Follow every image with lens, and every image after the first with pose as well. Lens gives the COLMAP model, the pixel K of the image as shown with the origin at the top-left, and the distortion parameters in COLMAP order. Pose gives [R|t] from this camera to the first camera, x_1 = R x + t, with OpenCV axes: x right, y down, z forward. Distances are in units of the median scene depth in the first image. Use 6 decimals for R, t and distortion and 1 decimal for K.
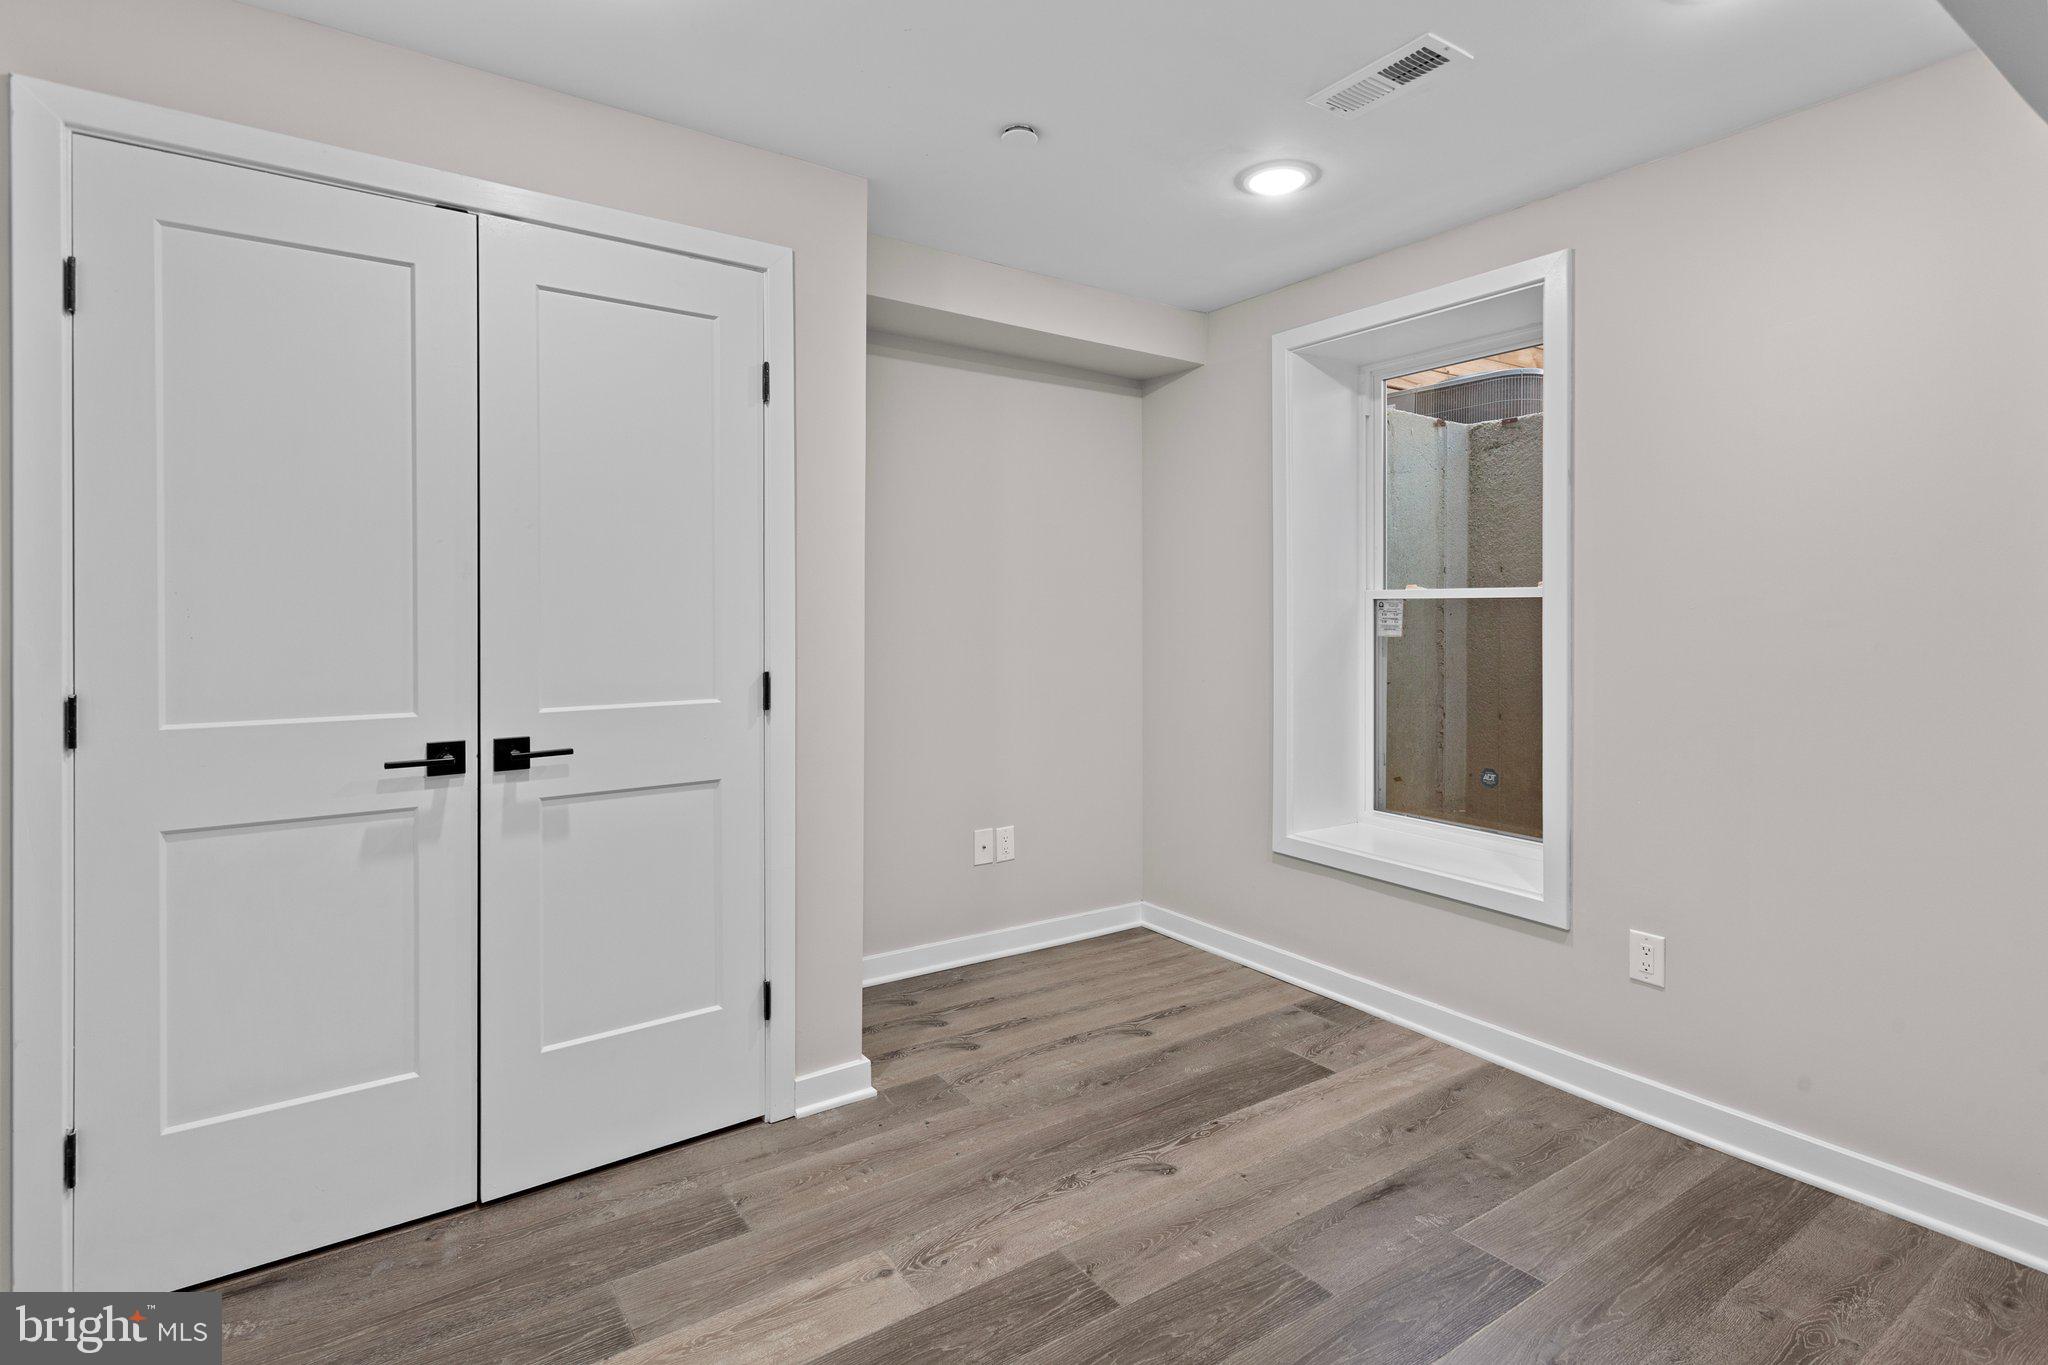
lens RADIAL K [[984.5, 0, 1025.0], [0, 984.5, 620.7], [0, 0, 1]] dist [0.004089, -0.000465]
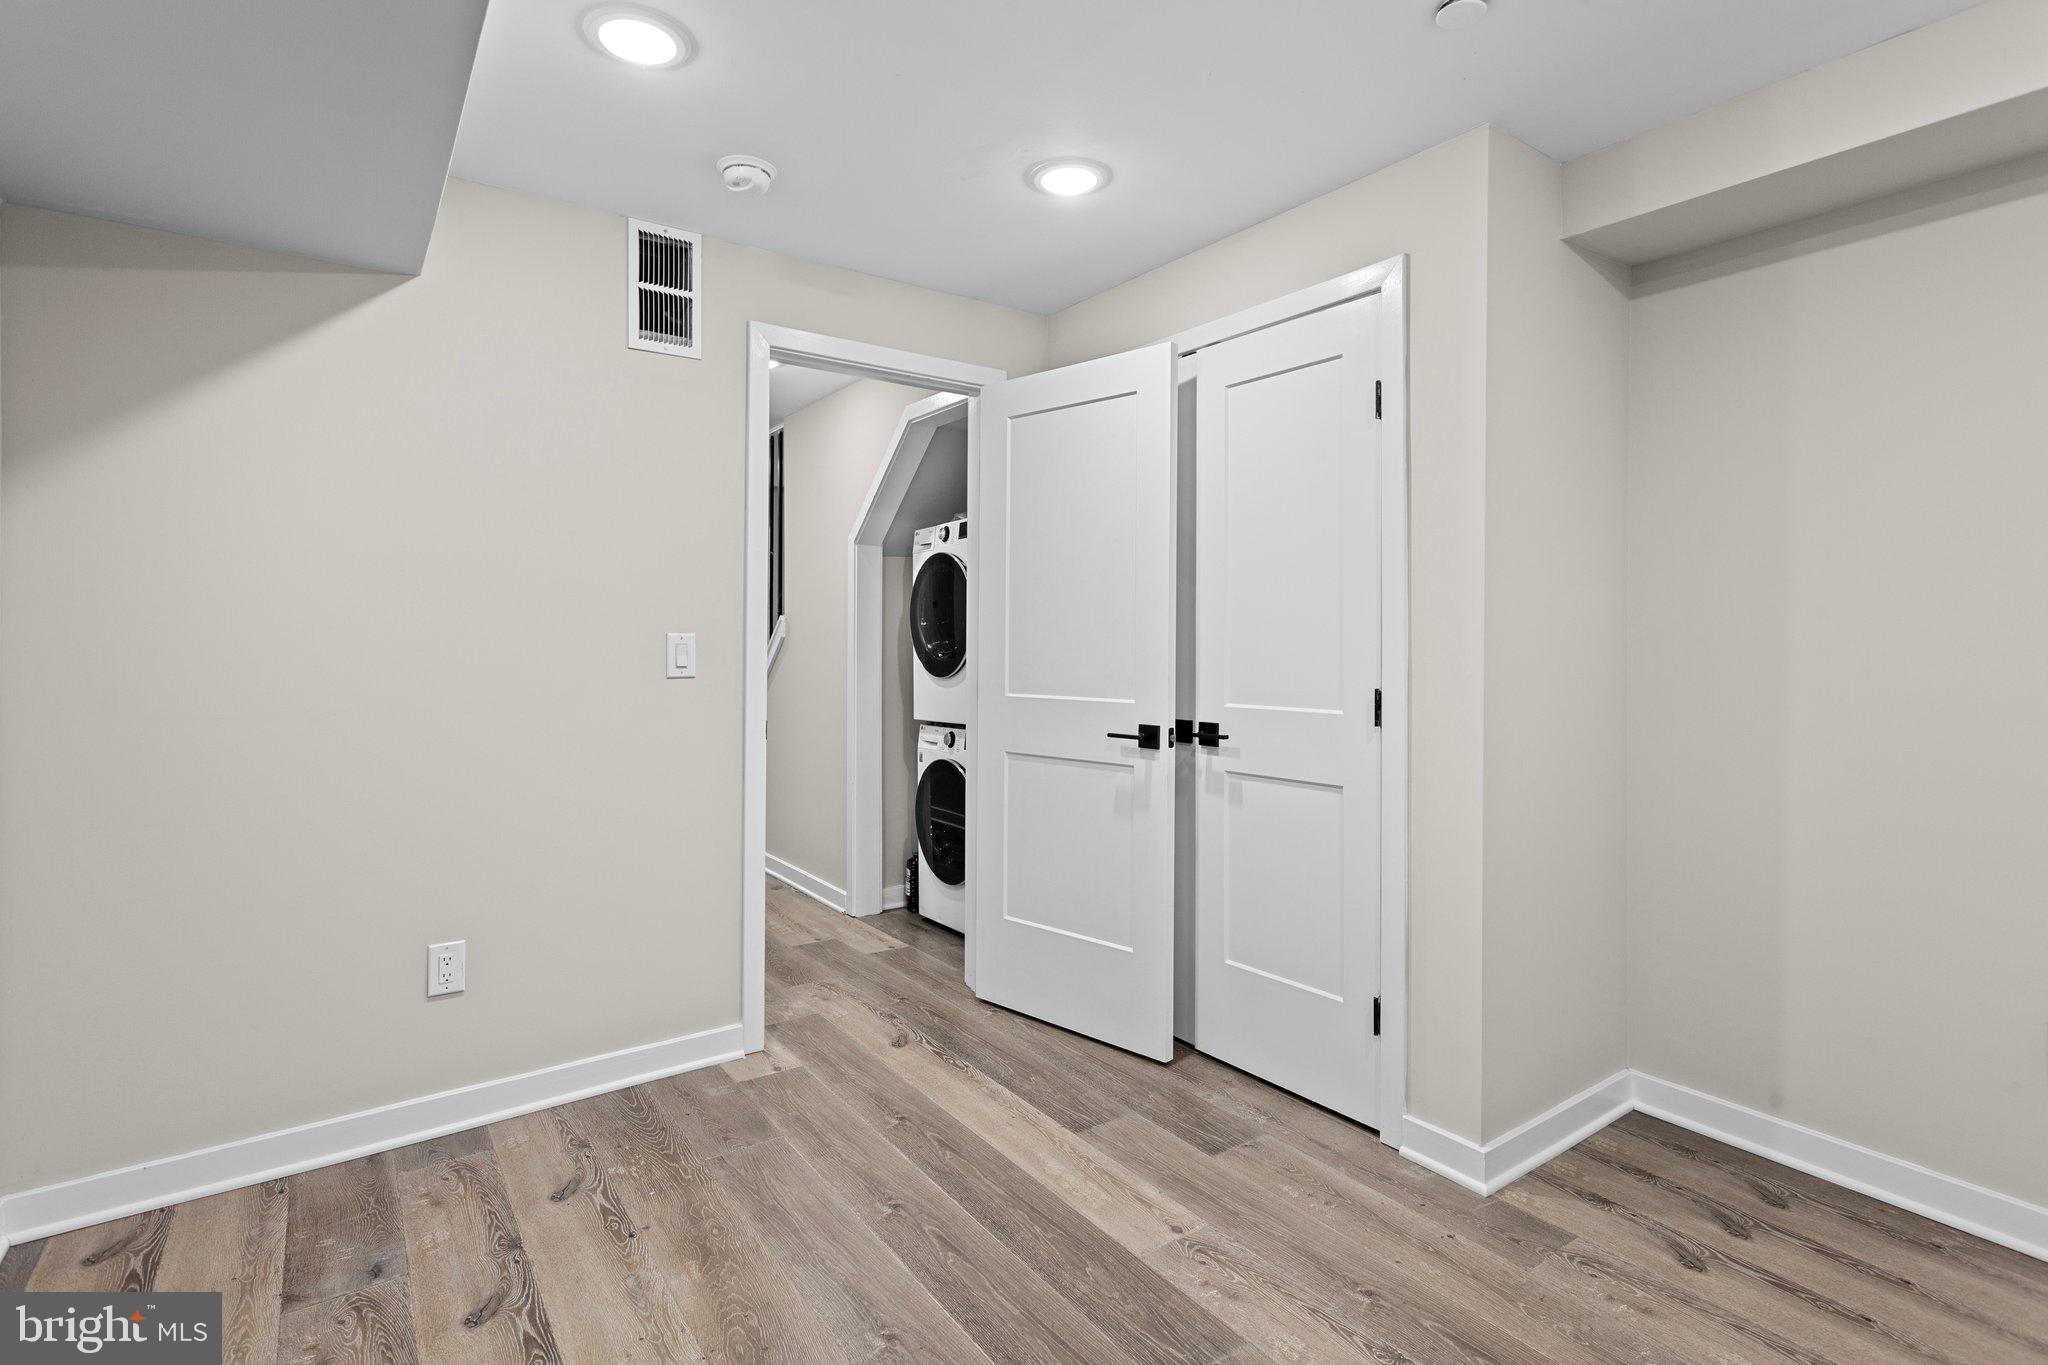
lens RADIAL K [[984.5, 0, 1031.8], [0, 984.5, 634.4], [0, 0, 1]] dist [0.004089, -0.000465]
pose [[0.029753, -0.001296, -0.999556, 0.830106], [-0.007321, 0.999972, -0.001514, -0.000162], [0.999530, 0.007363, 0.029743, 0.695859]]
